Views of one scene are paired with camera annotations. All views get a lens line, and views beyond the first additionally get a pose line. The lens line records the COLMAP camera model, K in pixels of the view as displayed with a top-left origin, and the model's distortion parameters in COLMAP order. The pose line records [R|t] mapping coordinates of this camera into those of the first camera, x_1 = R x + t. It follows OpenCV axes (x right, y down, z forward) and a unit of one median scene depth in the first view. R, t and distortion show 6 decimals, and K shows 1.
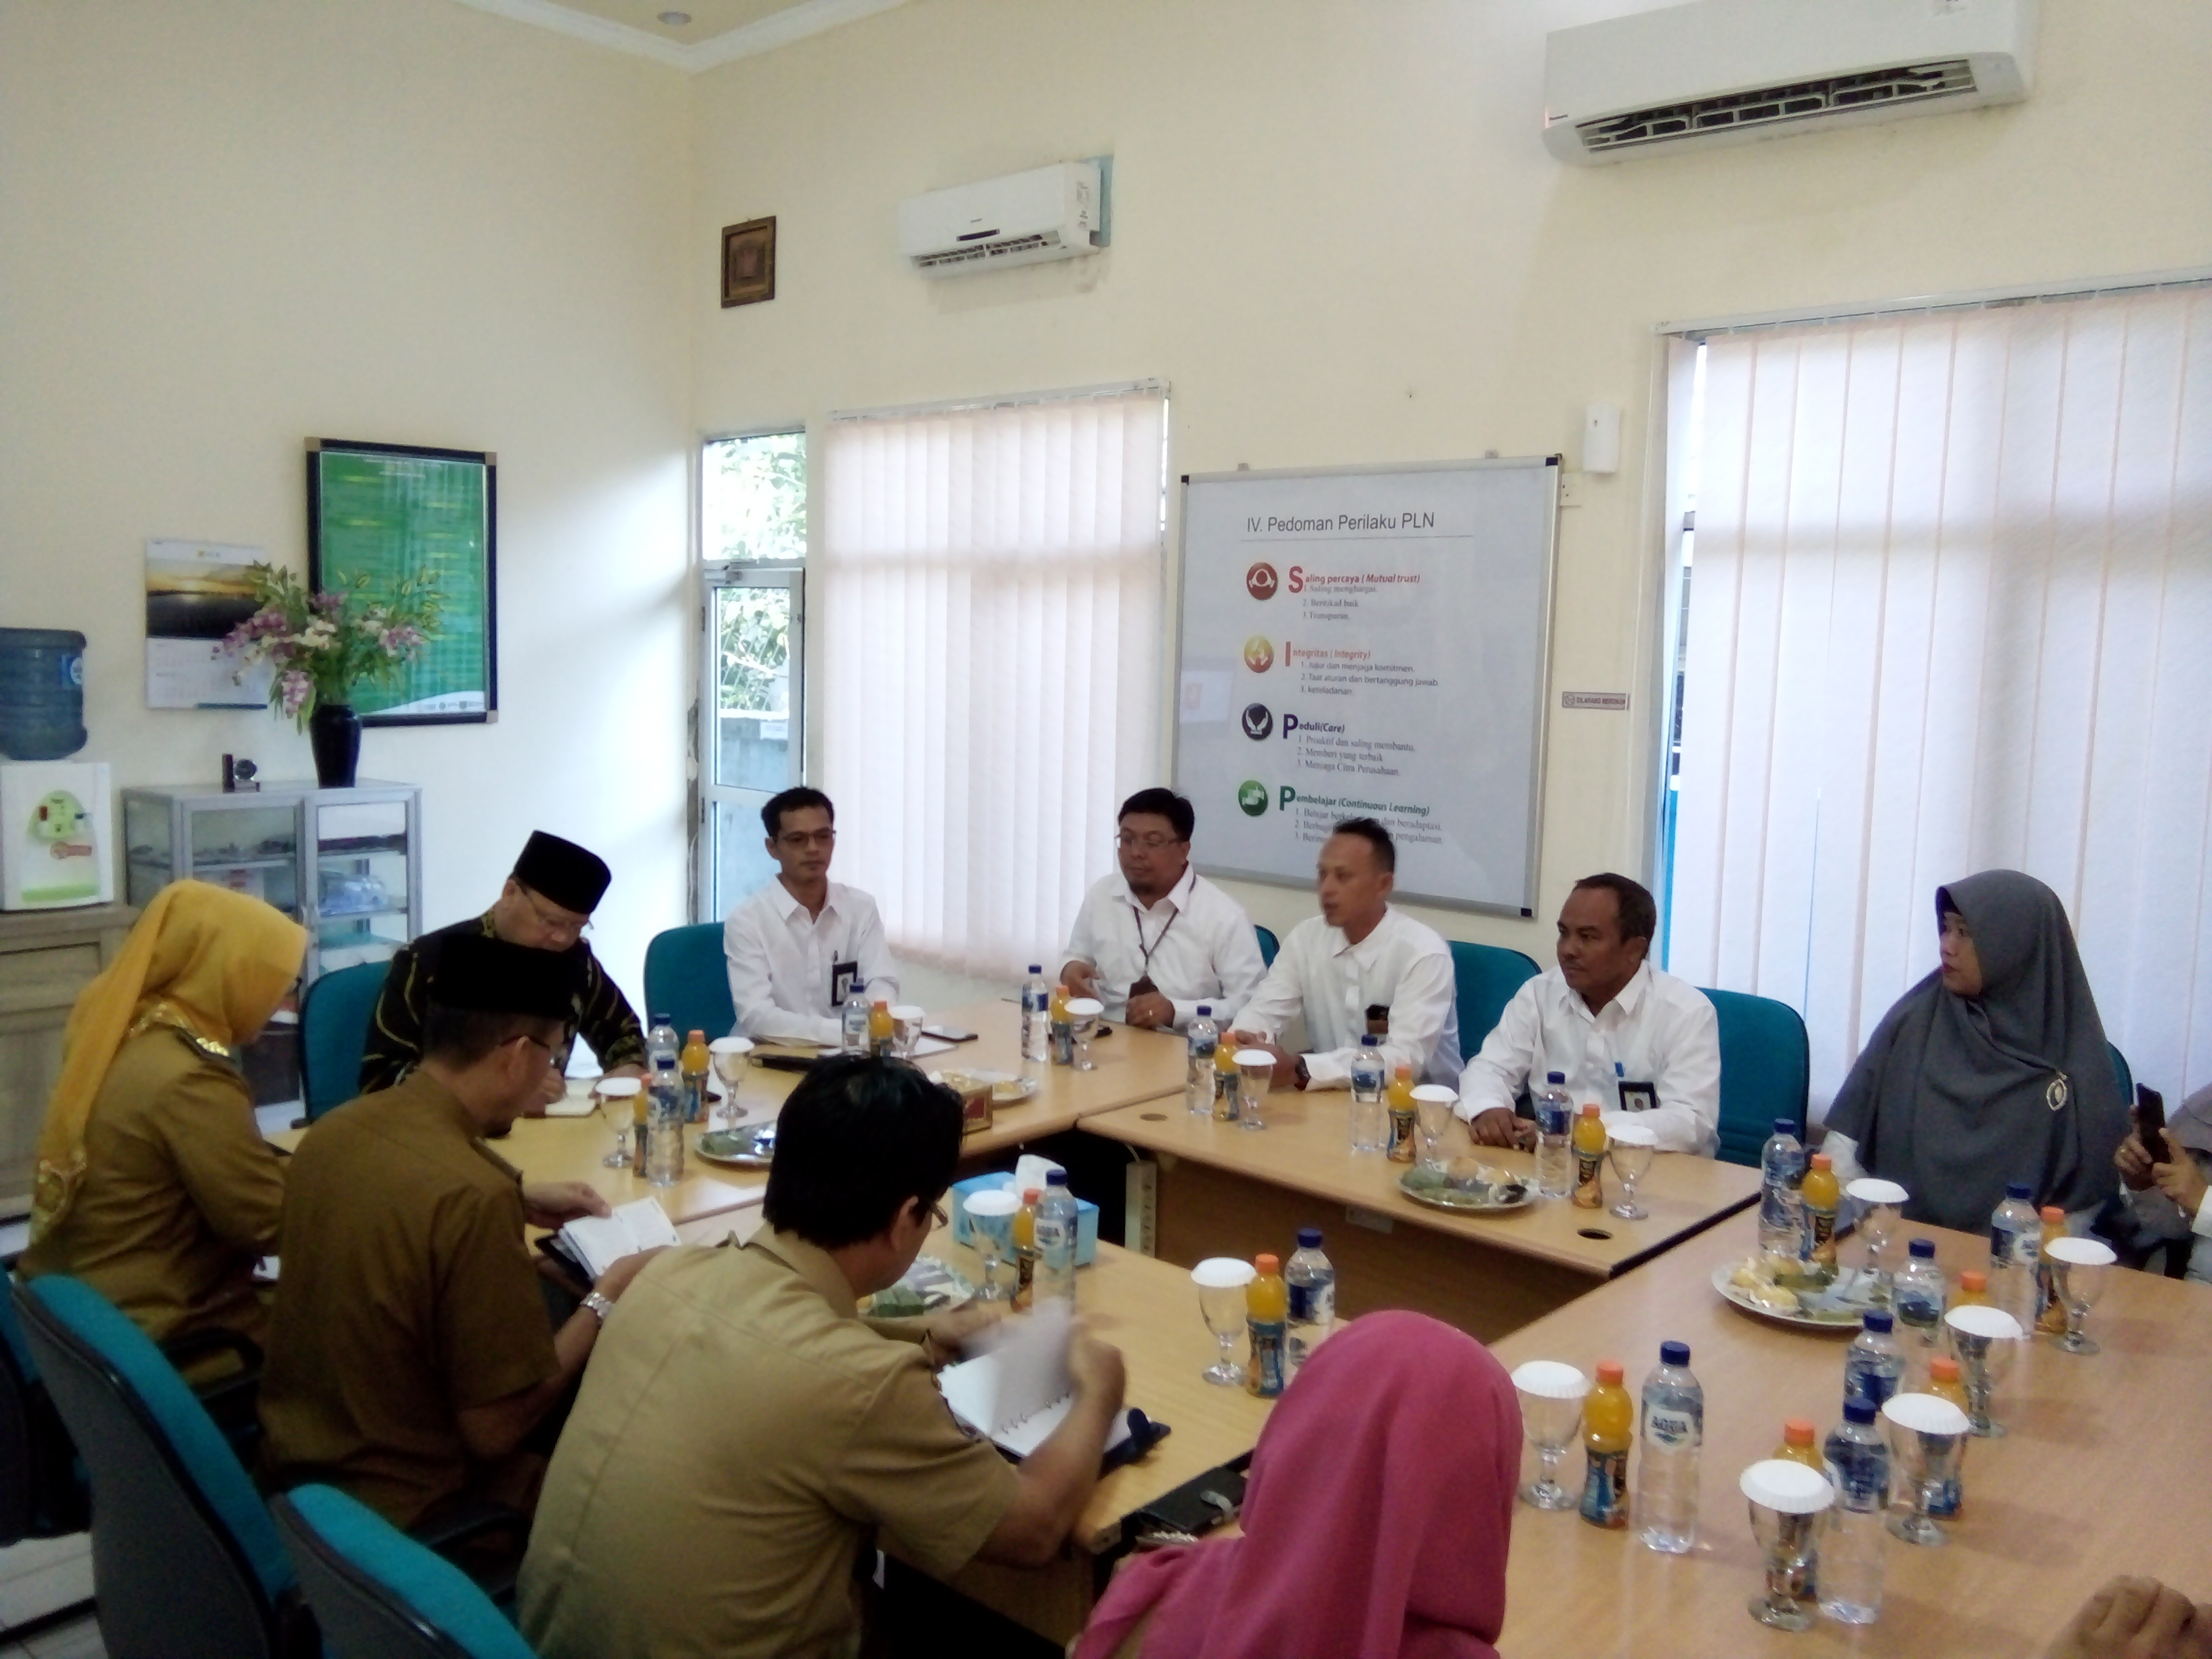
lens RADIAL K [[1828.1, 0, 1105.4], [0, 1828.1, 827.4], [0, 0, 1]] dist [0.063116, -0.050658]
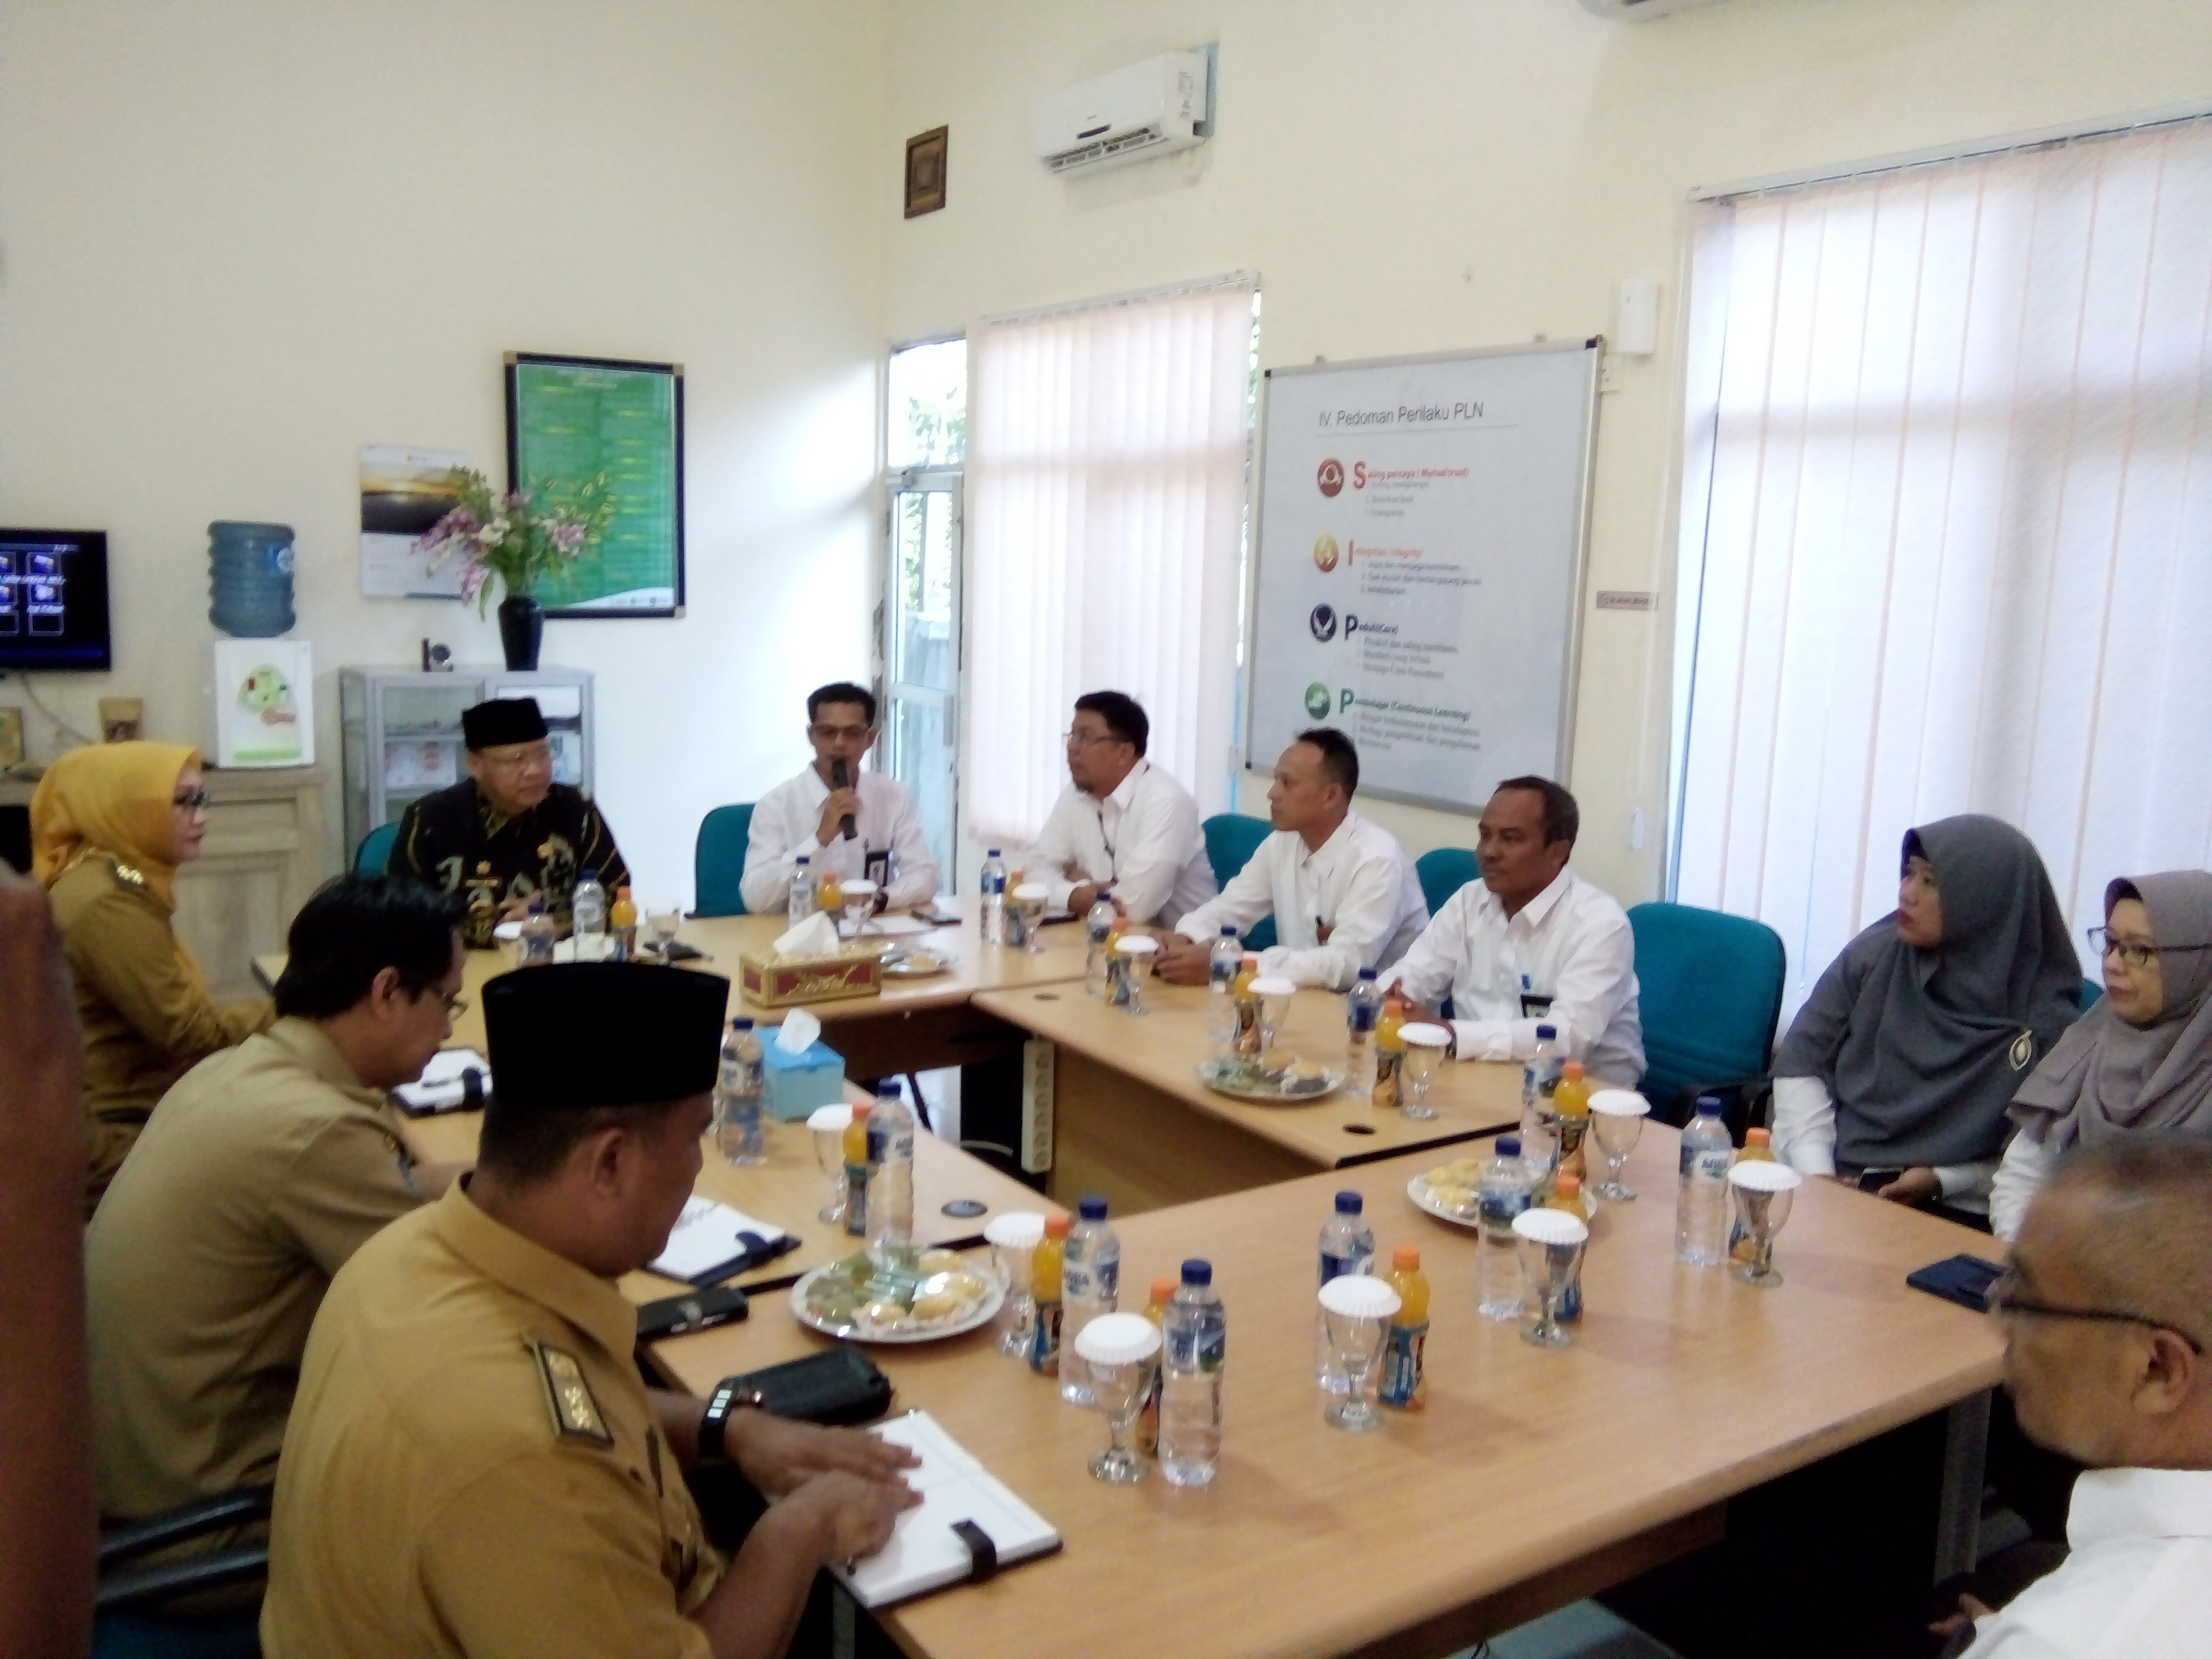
lens RADIAL K [[1828.1, 0, 1097.1], [0, 1828.1, 830.4], [0, 0, 1]] dist [0.063116, -0.050658]
pose [[0.969884, 0.042967, -0.239747, 0.212894], [-0.032896, 0.998406, 0.045851, 0.012884], [0.241335, -0.036584, 0.969752, 0.015087]]
